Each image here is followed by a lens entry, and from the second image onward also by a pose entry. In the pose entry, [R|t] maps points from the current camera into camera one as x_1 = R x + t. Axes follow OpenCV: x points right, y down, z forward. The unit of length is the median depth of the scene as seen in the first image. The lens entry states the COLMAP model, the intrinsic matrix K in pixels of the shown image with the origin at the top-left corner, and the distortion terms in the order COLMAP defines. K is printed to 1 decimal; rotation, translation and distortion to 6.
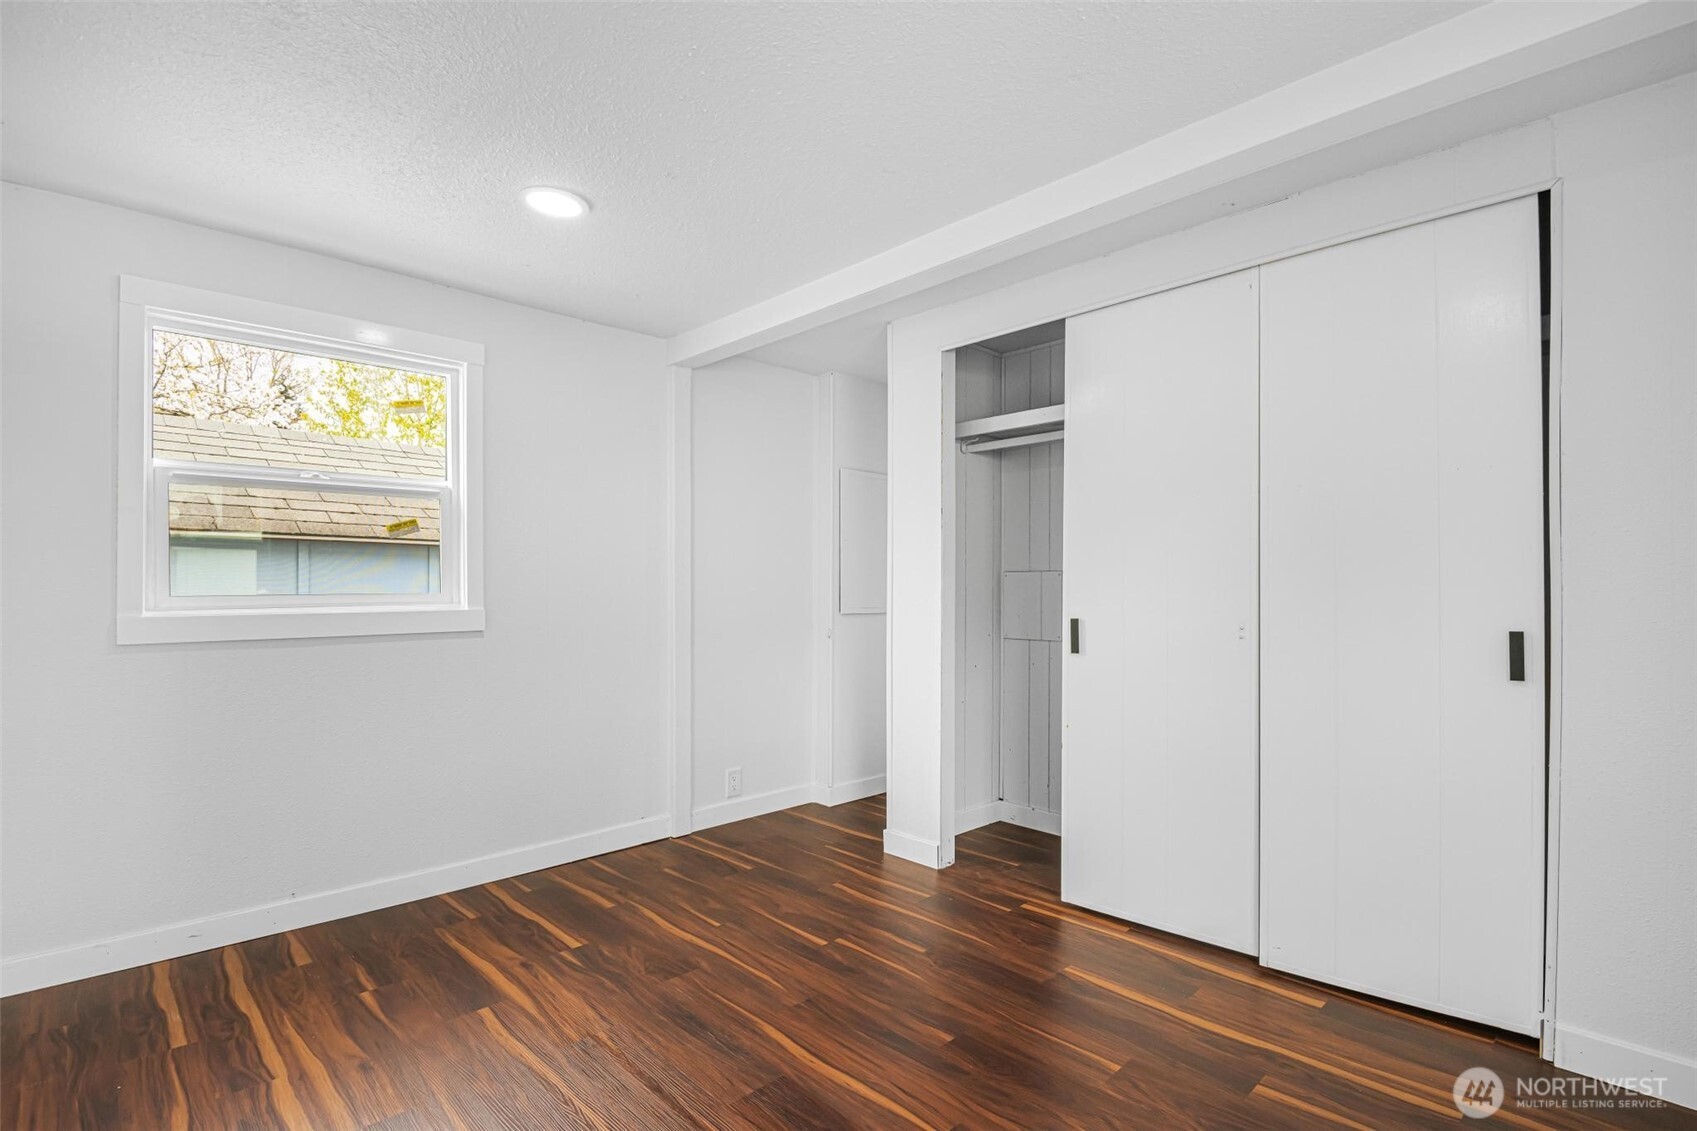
lens RADIAL K [[830.7, 0, 855.4], [0, 830.7, 574.8], [0, 0, 1]] dist [-0.001716, -0.023871]
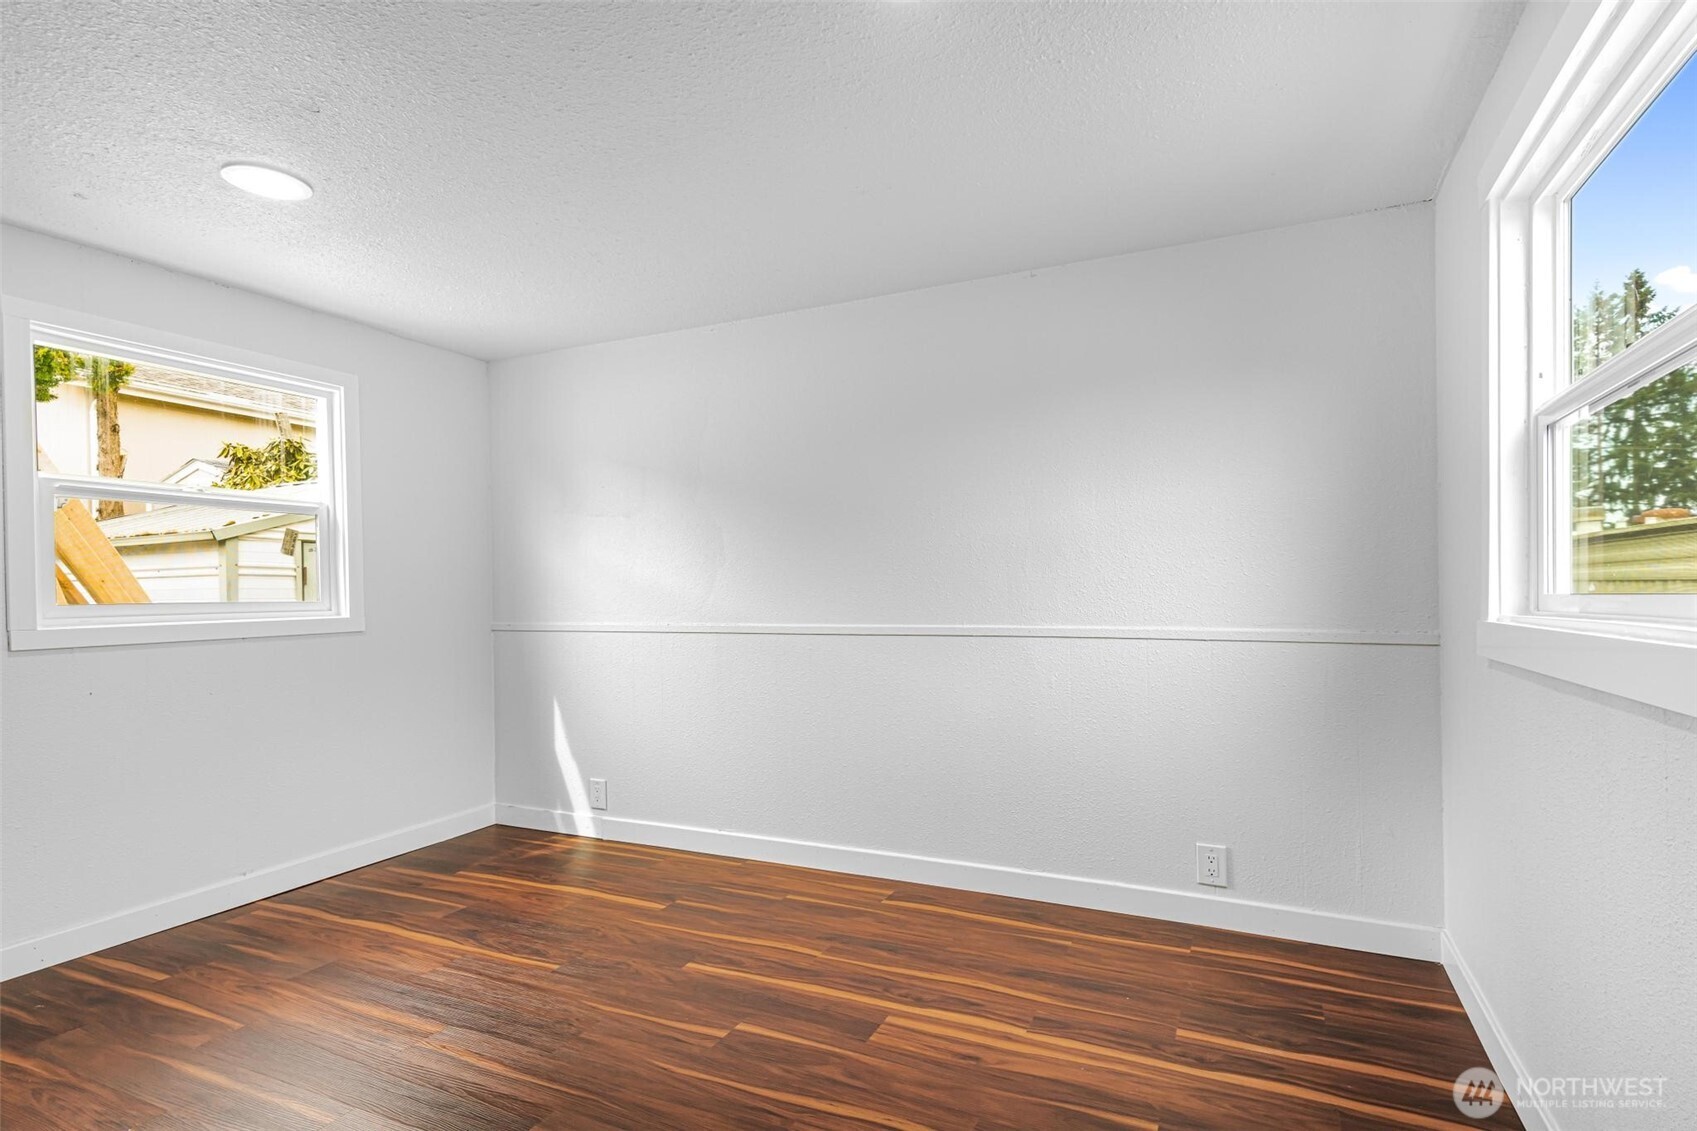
lens RADIAL K [[830.7, 0, 855.4], [0, 830.7, 574.8], [0, 0, 1]] dist [-0.001716, -0.023871]
pose [[0.933260, -0.003157, 0.359189, -0.232626], [0.004317, 0.999988, -0.002427, -0.005025], [-0.359177, 0.003815, 0.933262, -0.253281]]
